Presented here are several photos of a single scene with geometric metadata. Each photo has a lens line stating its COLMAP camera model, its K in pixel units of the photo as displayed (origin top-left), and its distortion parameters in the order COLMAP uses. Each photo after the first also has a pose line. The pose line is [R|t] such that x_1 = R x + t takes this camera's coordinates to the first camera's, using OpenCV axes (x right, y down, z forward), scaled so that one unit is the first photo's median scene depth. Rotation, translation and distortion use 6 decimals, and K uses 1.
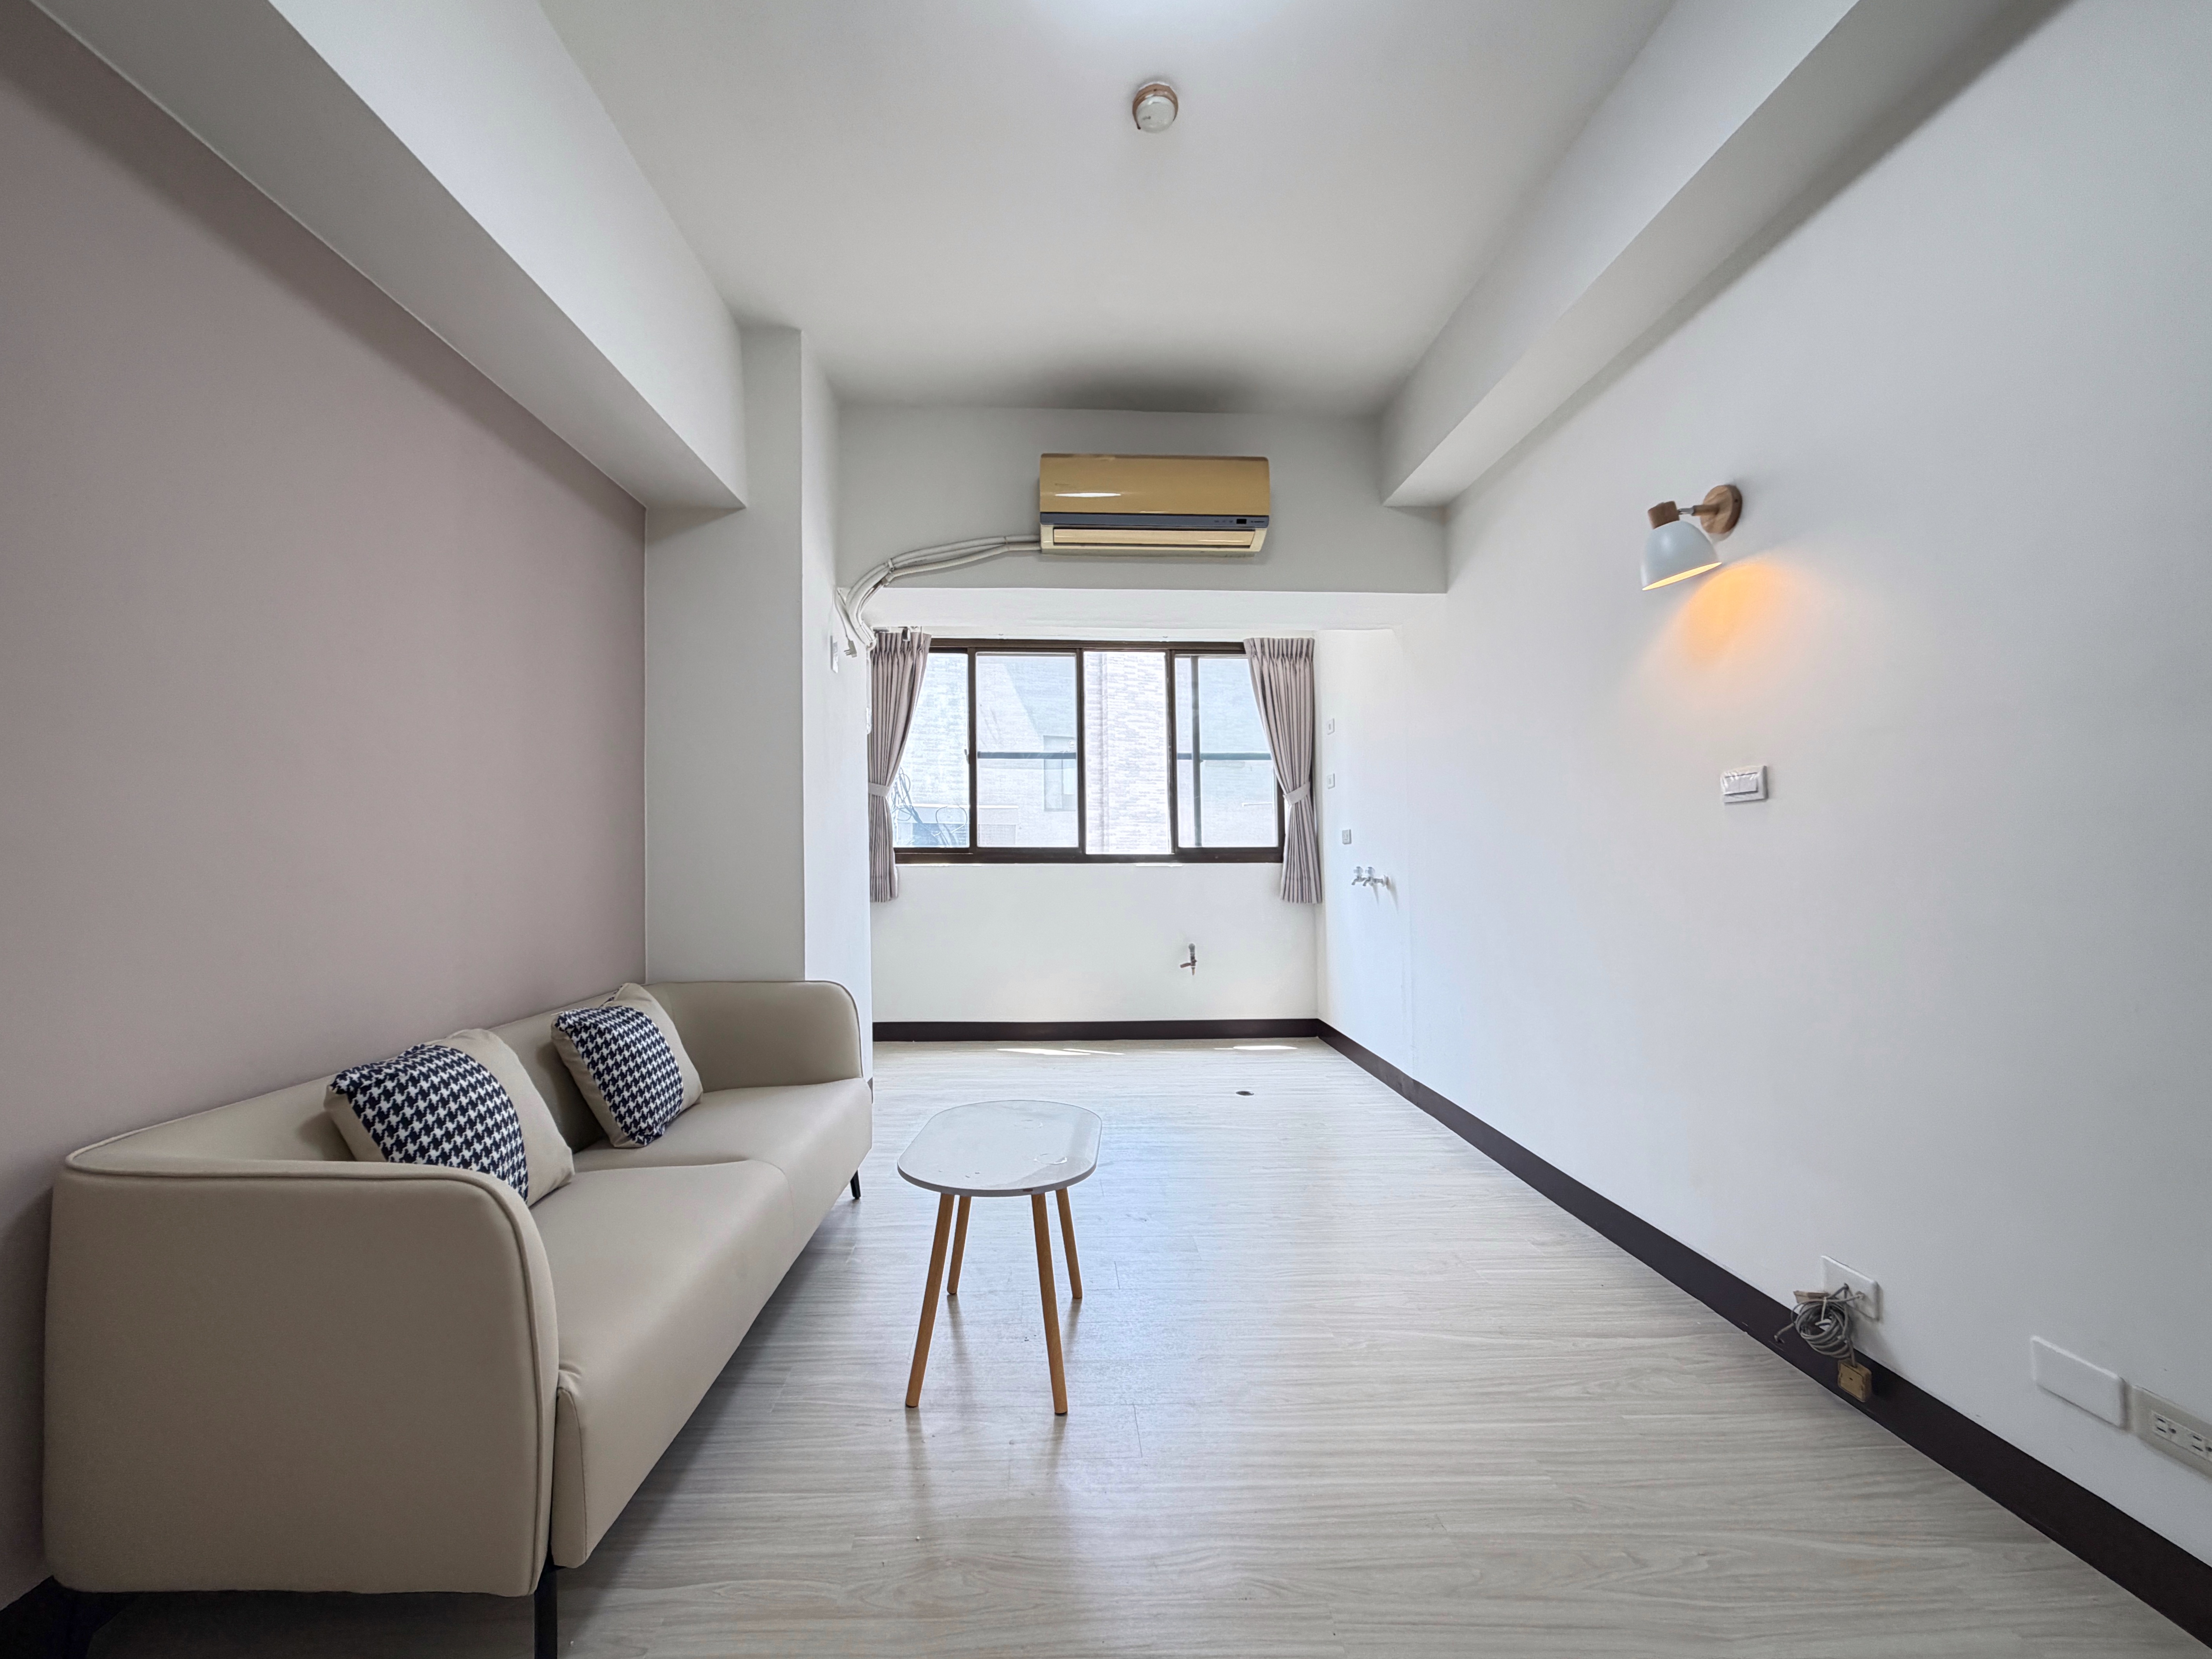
lens RADIAL K [[937.2, 0, 1061.6], [0, 937.2, 836.4], [0, 0, 1]] dist [0.001416, 0.000336]
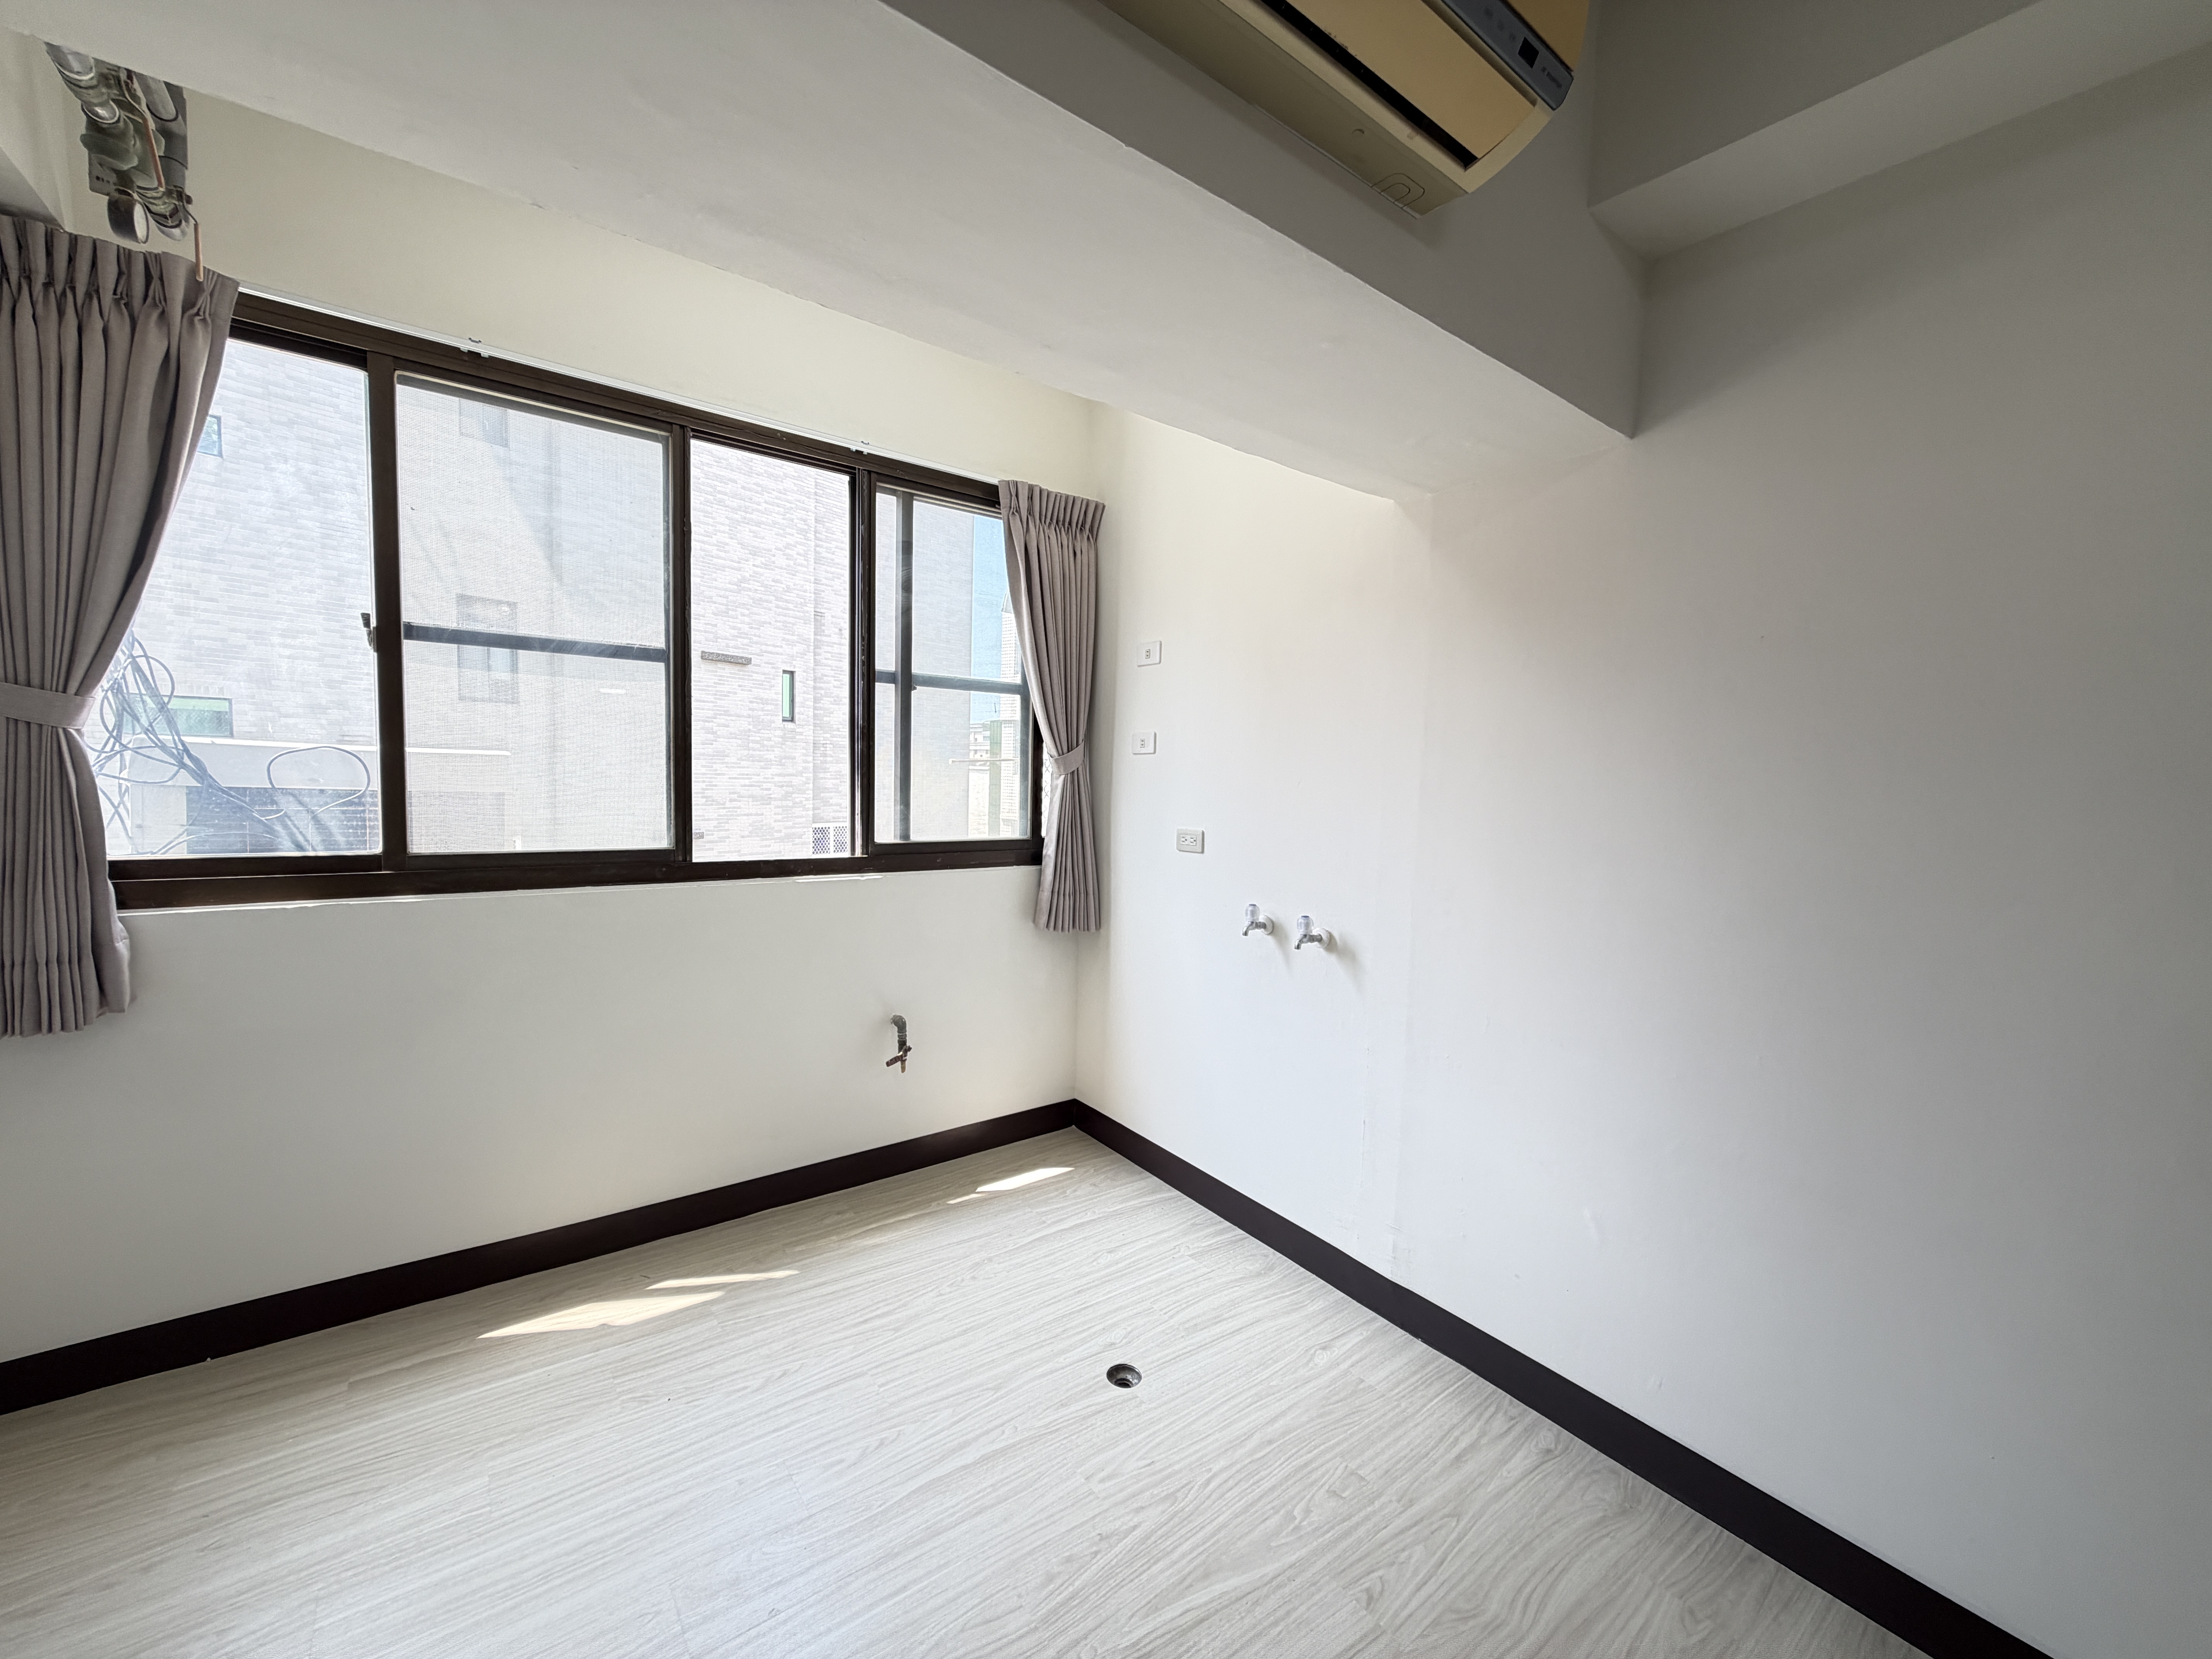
lens RADIAL K [[932.4, 0, 1147.6], [0, 932.4, 833.2], [0, 0, 1]] dist [0.001839, 0.000635]
pose [[0.811419, -0.007161, 0.584421, -0.065692], [-0.046768, 0.995923, 0.077136, -0.045293], [-0.582591, -0.089922, 0.807776, 0.477608]]
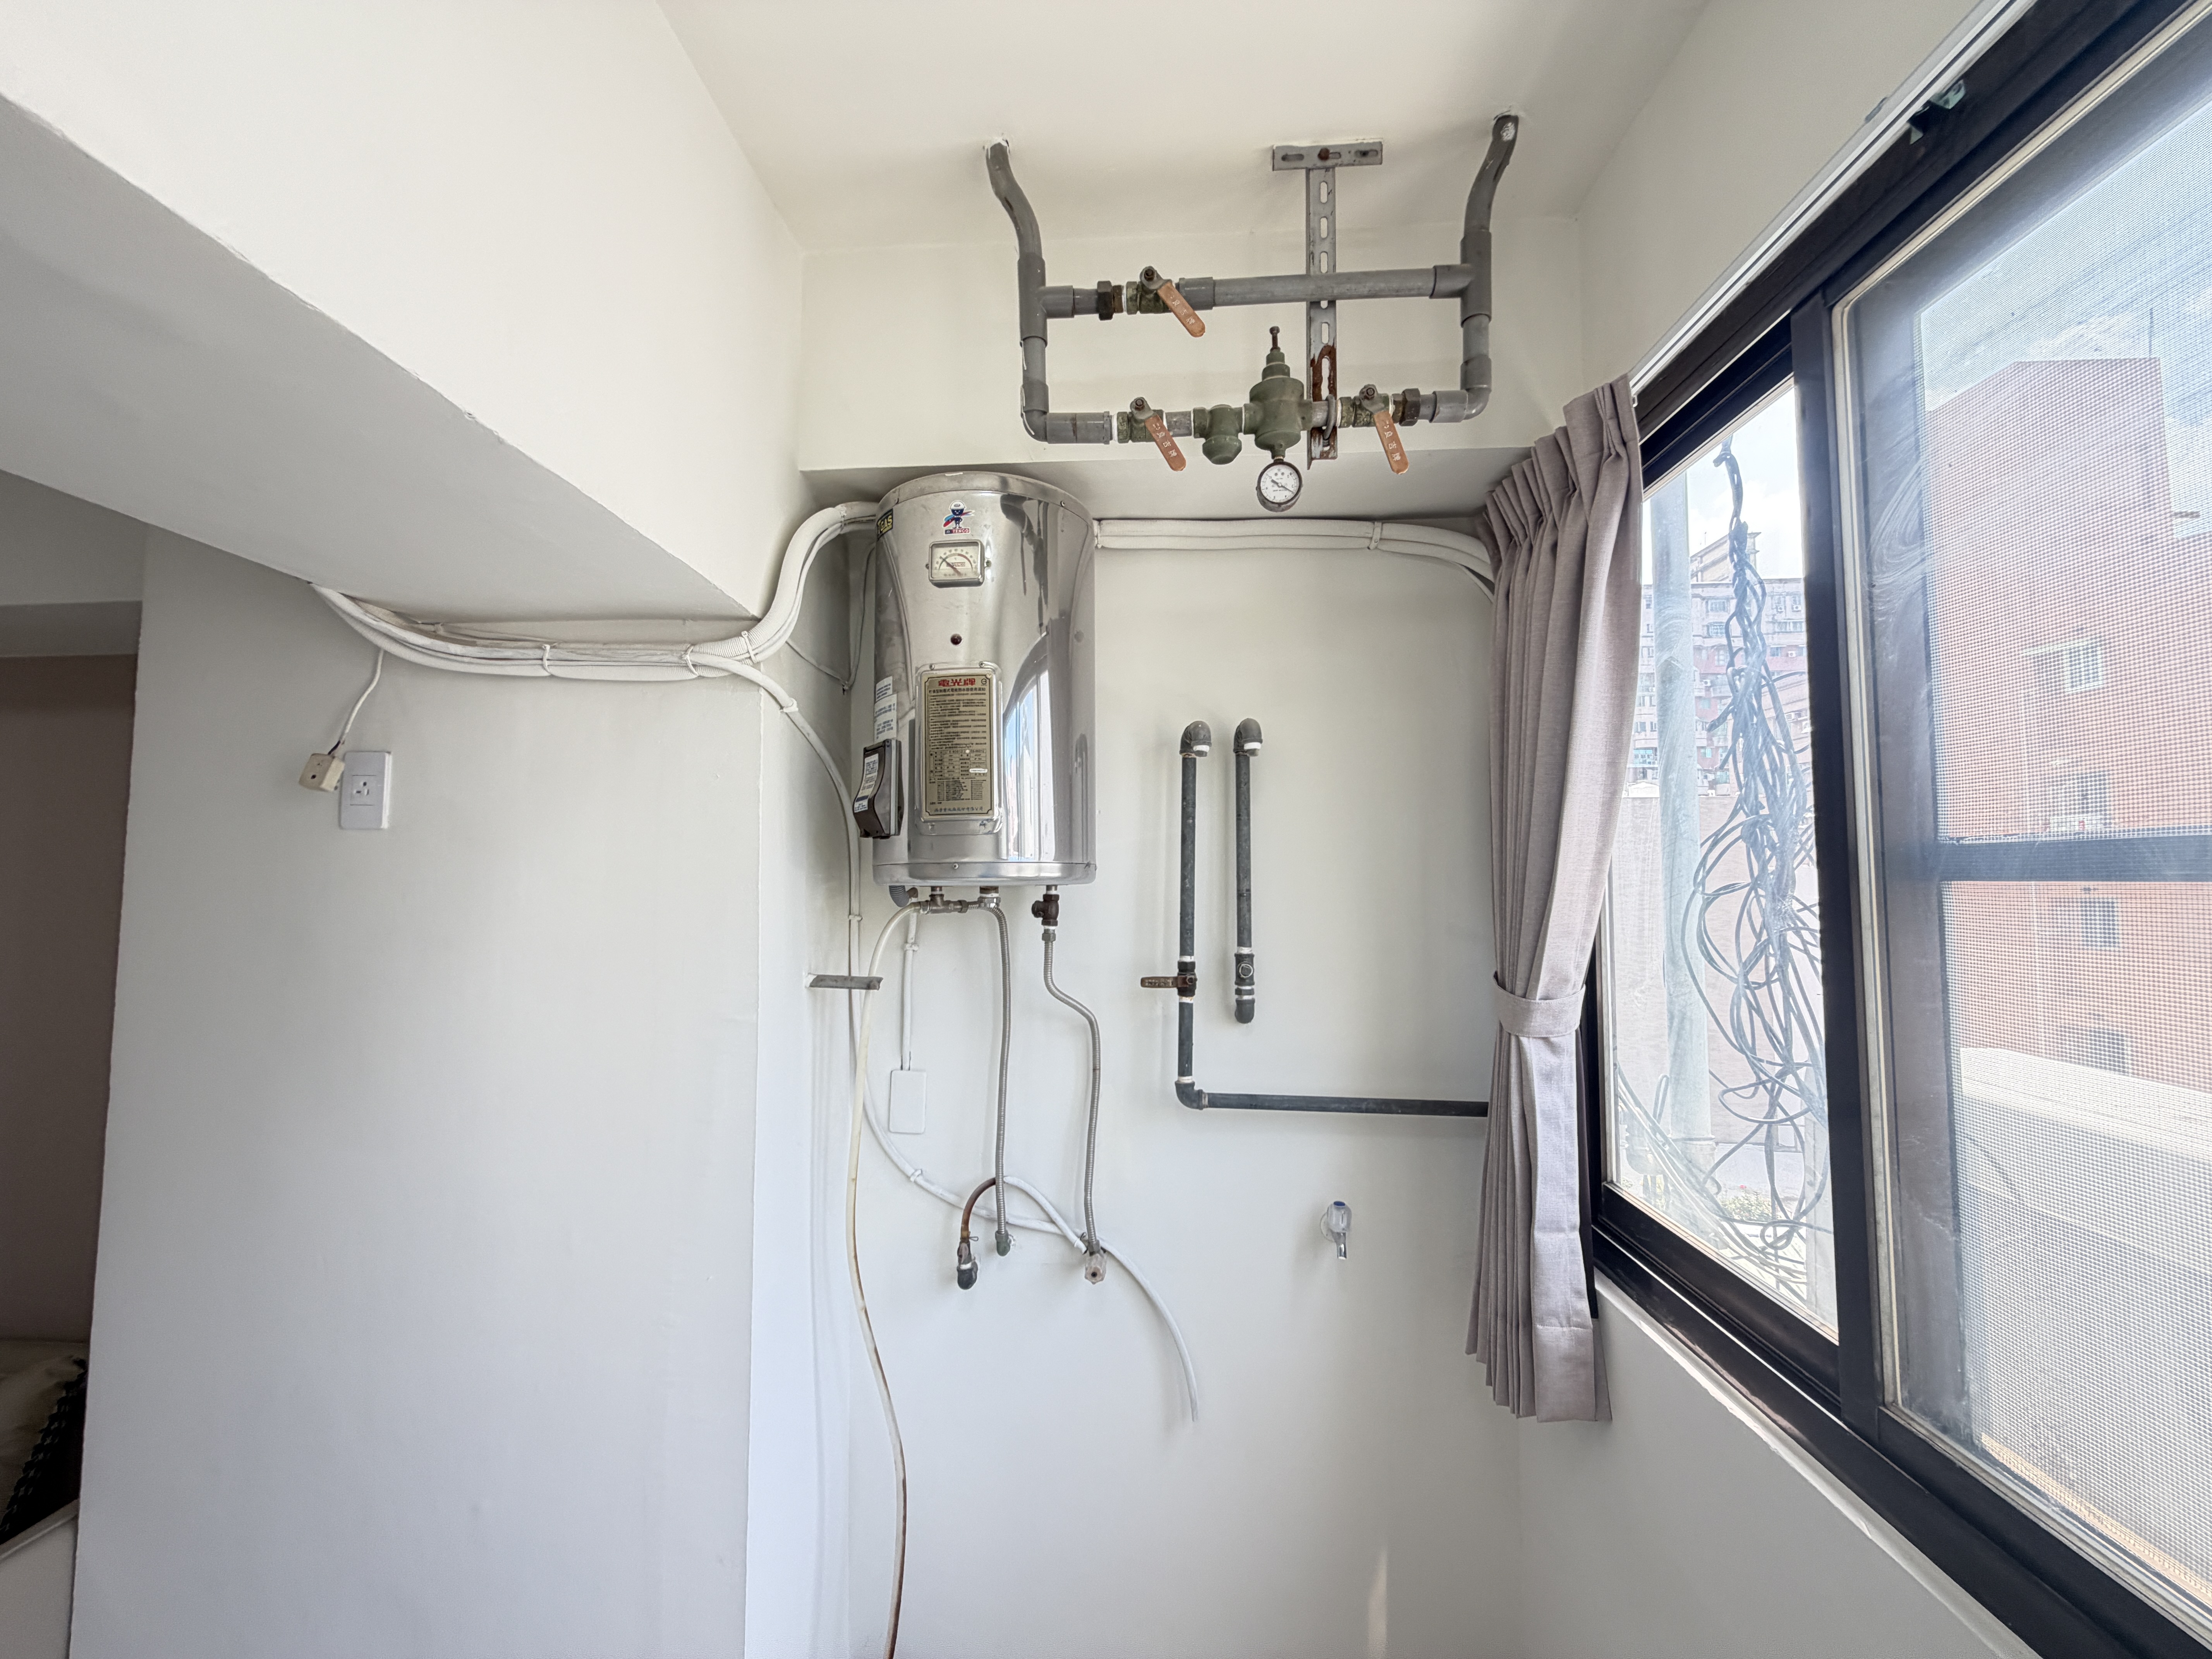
lens RADIAL K [[886.6, 0, 1101.0], [0, 886.6, 840.5], [0, 0, 1]] dist [0.001584, 0.000108]
pose [[-0.120359, -0.043083, -0.991795, 0.097031], [0.025423, 0.998596, -0.046464, -0.088477], [0.992405, -0.030807, -0.119095, 0.883183]]
